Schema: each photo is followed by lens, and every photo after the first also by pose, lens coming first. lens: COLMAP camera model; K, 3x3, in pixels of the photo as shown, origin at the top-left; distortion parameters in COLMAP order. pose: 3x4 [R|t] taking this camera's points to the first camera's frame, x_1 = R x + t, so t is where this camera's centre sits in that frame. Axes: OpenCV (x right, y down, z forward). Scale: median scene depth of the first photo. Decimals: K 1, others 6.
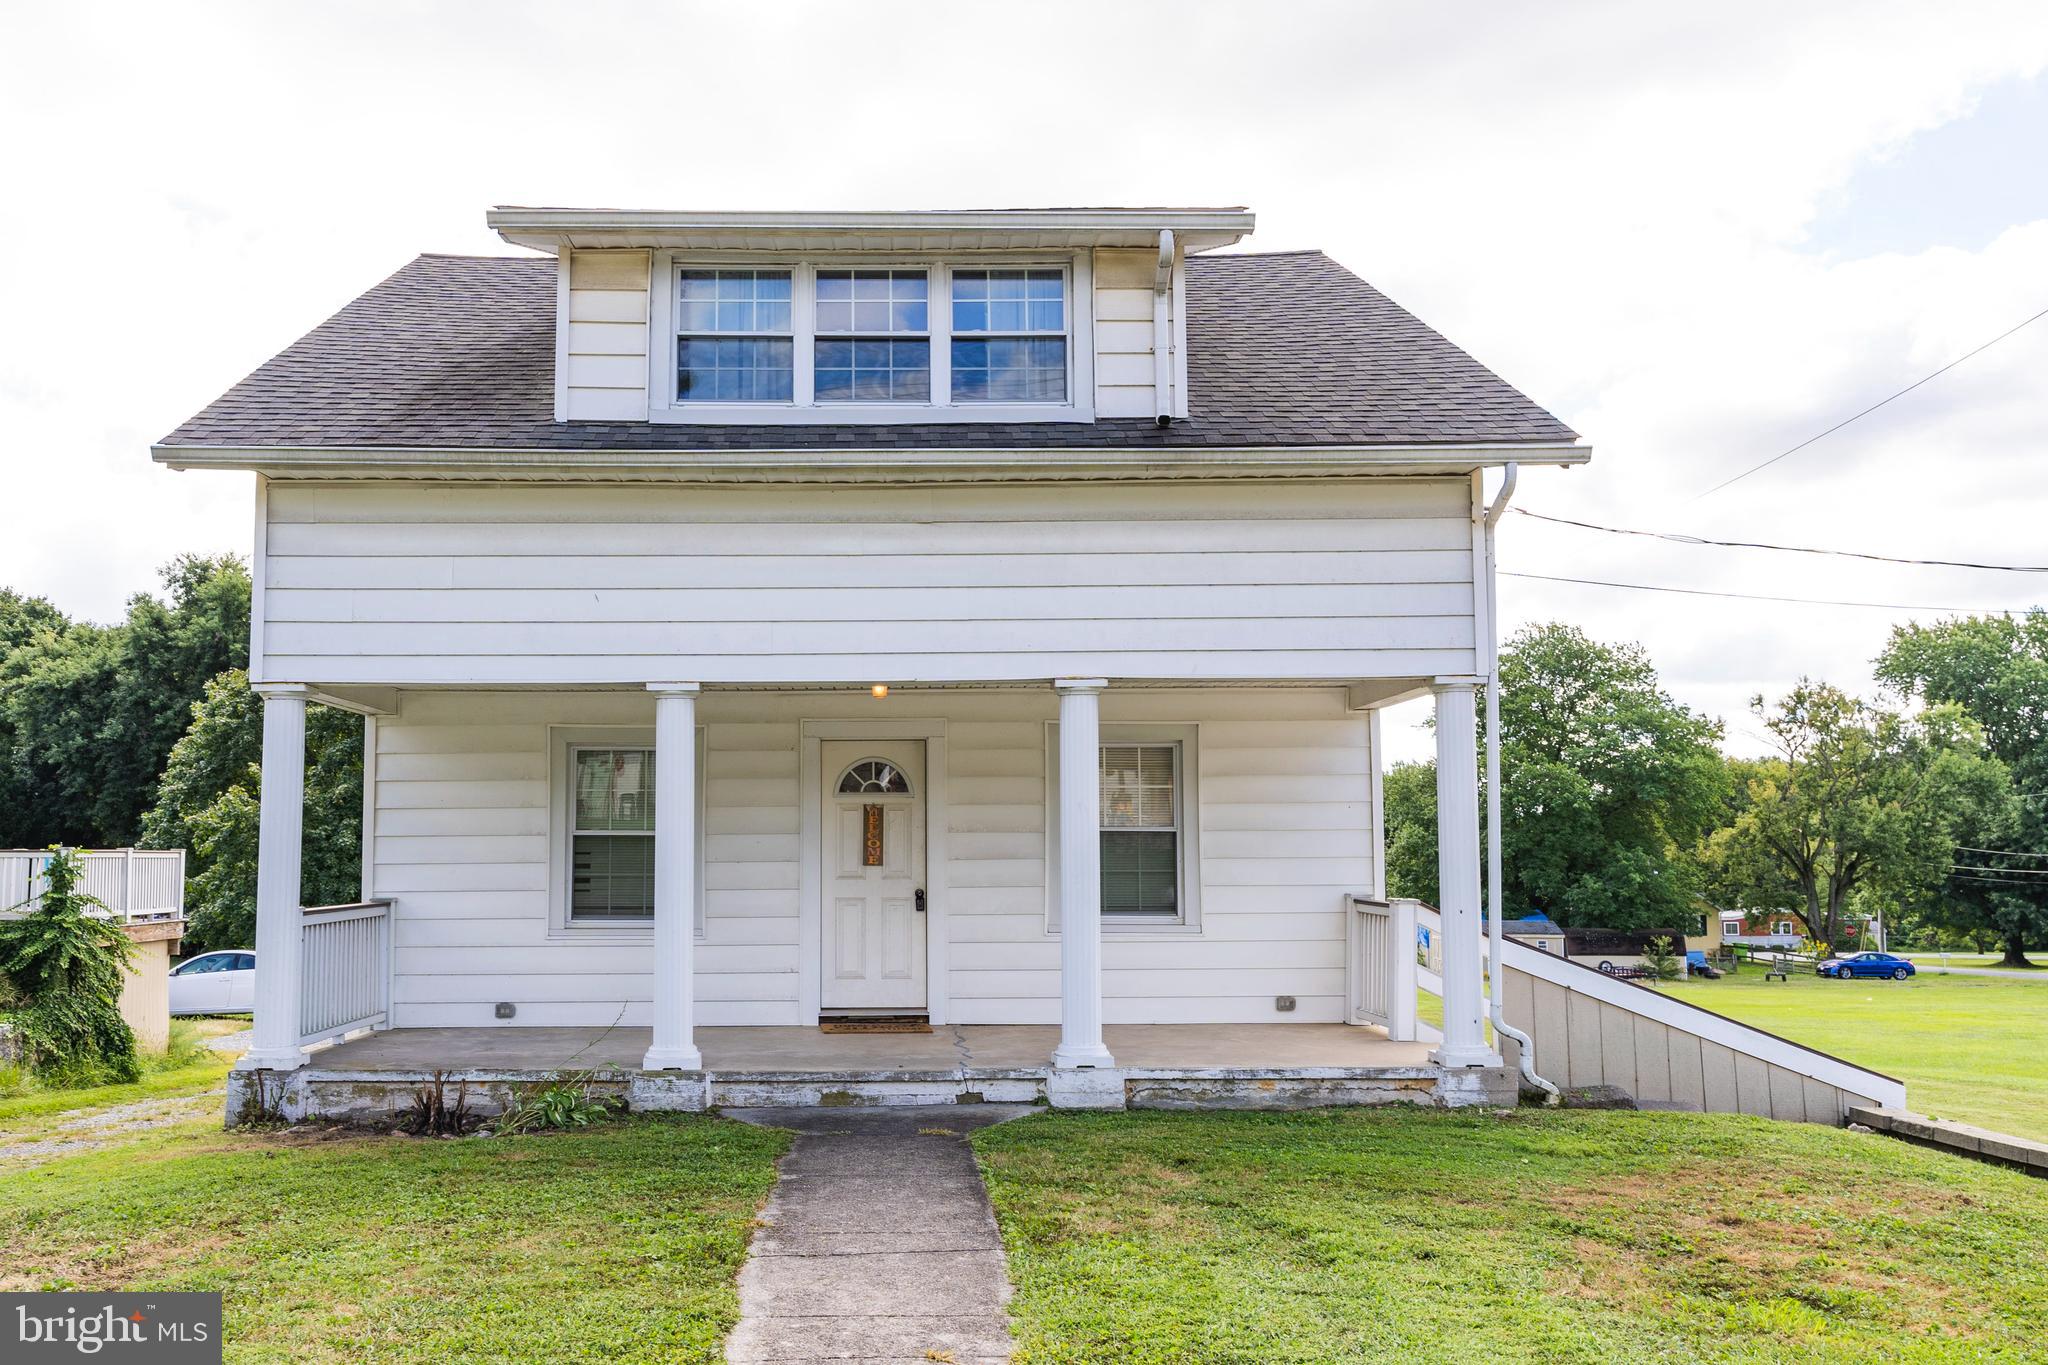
lens RADIAL K [[1714.8, 0, 893.6], [0, 1714.8, 717.8], [0, 0, 1]] dist [-0.001069, 0.002064]
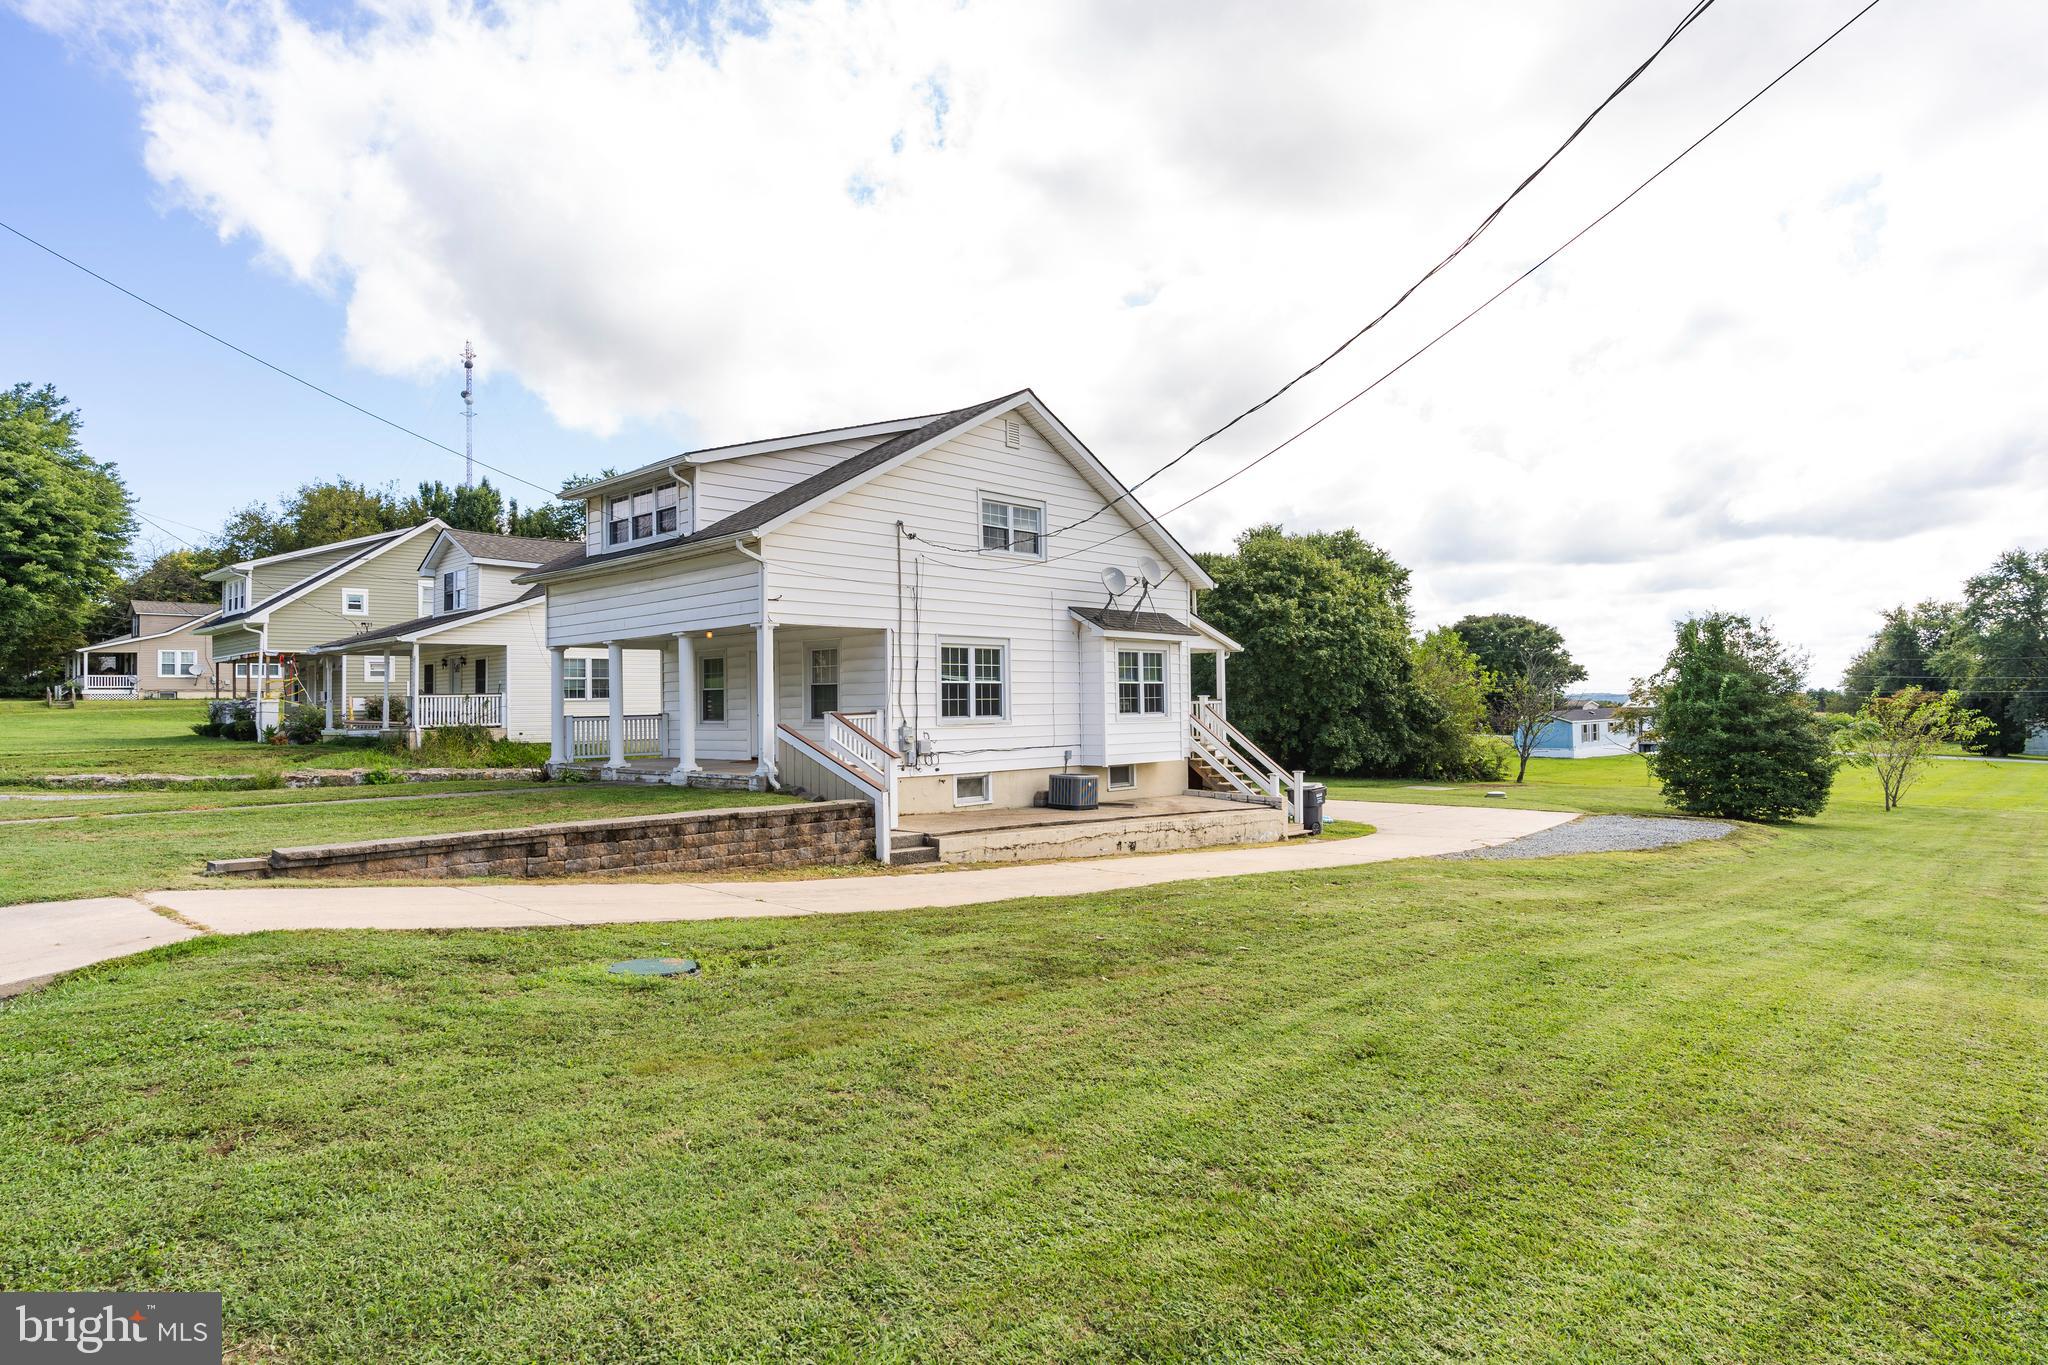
lens RADIAL K [[1145.3, 0, 1018.4], [0, 1145.3, 690.0], [0, 0, 1]] dist [-0.001280, -0.000199]
pose [[0.721713, -0.016205, -0.692003, 1.756072], [0.071420, 0.996133, 0.051160, 0.013728], [0.688498, -0.086346, 0.720080, 0.038486]]
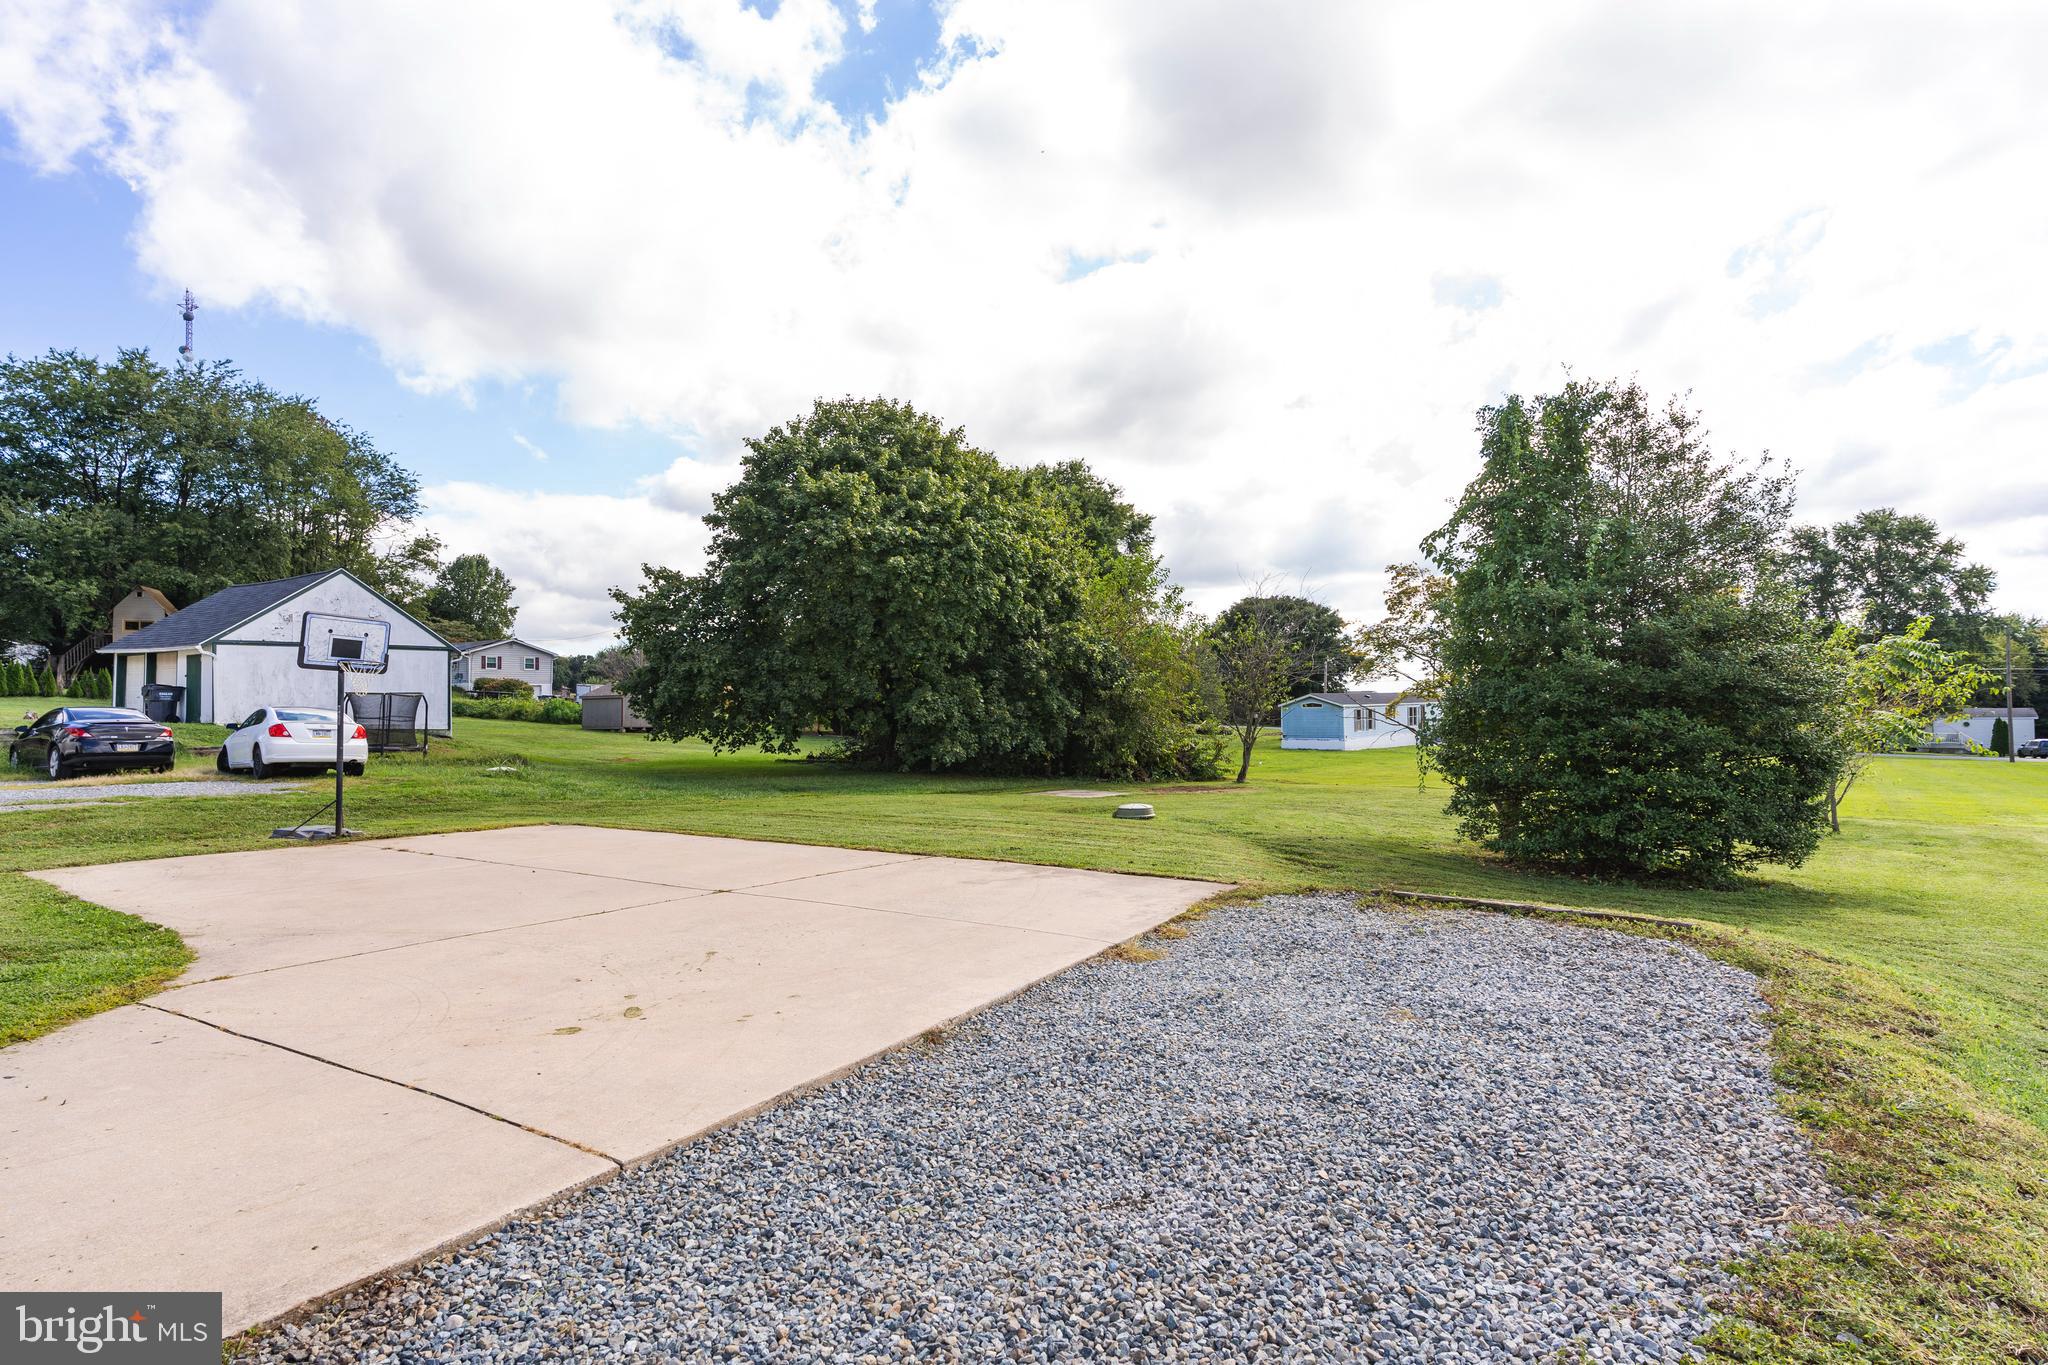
lens RADIAL K [[1074.4, 0, 1023.4], [0, 1074.4, 677.7], [0, 0, 1]] dist [0.003798, -0.000221]
pose [[0.809923, -0.021906, -0.586127, 1.109965], [0.059353, 0.997234, 0.044744, 0.386588], [0.583525, -0.071027, 0.808983, 2.489930]]
